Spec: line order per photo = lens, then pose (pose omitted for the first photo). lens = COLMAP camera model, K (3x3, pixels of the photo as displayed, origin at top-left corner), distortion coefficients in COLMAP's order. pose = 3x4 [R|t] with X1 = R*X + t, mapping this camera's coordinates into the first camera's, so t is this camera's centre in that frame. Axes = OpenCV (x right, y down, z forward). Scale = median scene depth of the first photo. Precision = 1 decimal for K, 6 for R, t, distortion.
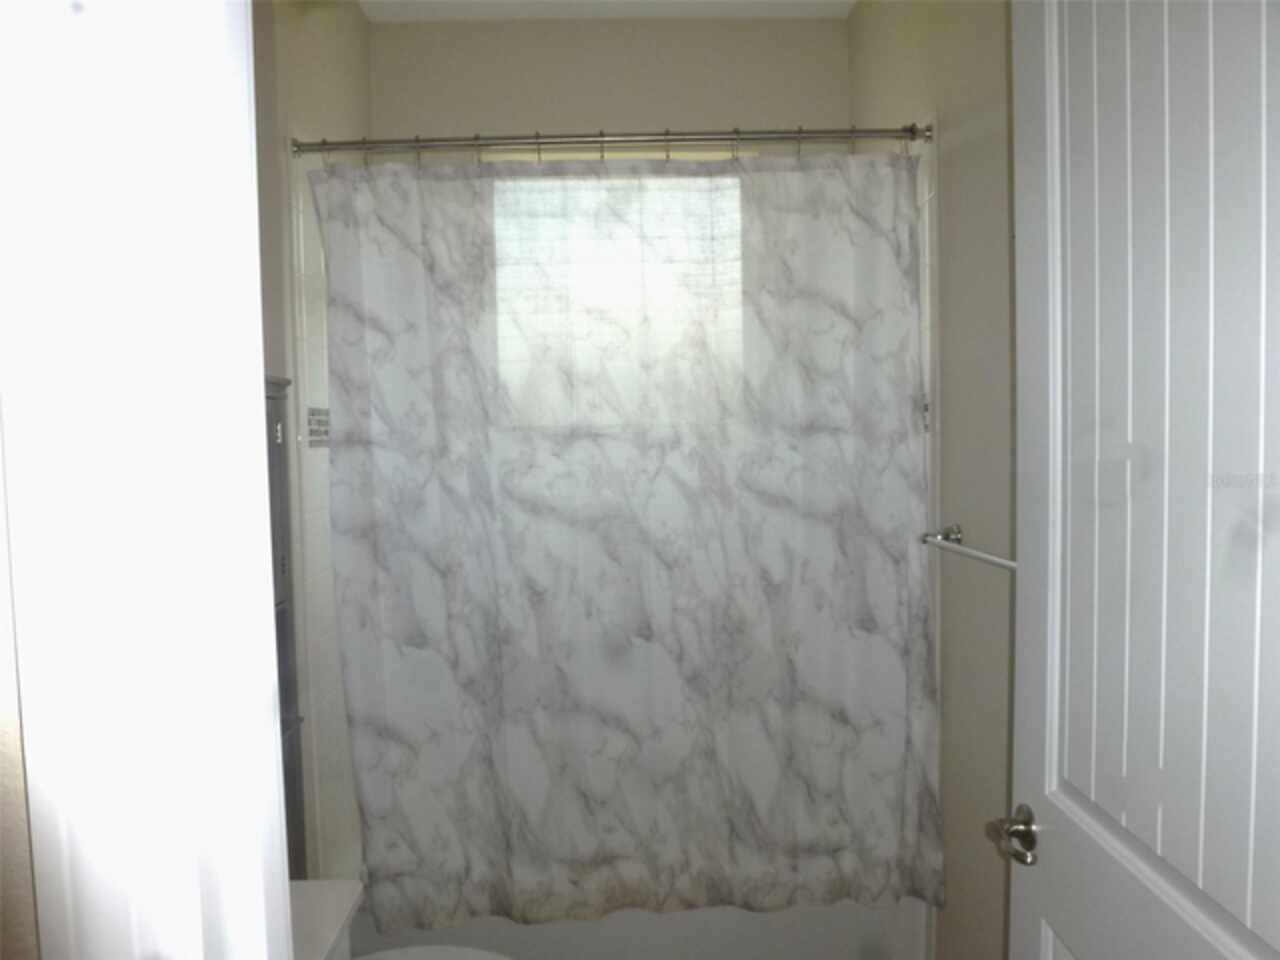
lens RADIAL K [[978.5, 0, 641.8], [0, 978.5, 500.4], [0, 0, 1]] dist [-0.028796, -0.002195]
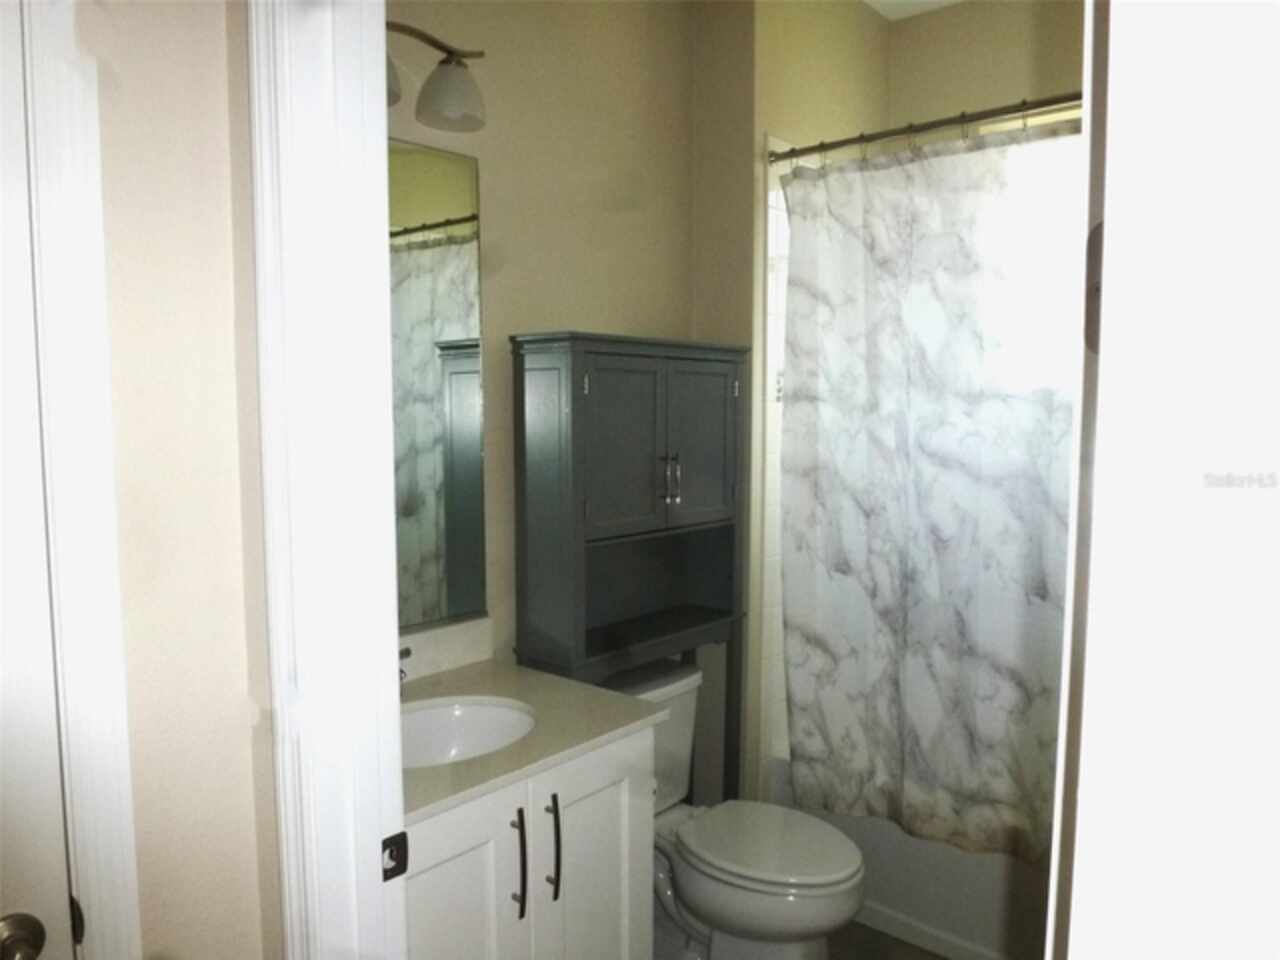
lens RADIAL K [[921.6, 0, 640.0], [0, 921.6, 480.0], [0, 0, 1]] dist [-0.003911, 0.000594]
pose [[0.748588, 0.080645, -0.658112, 0.312140], [-0.058818, 0.996739, 0.055237, -0.009224], [0.660421, -0.002641, 0.750891, 0.006274]]
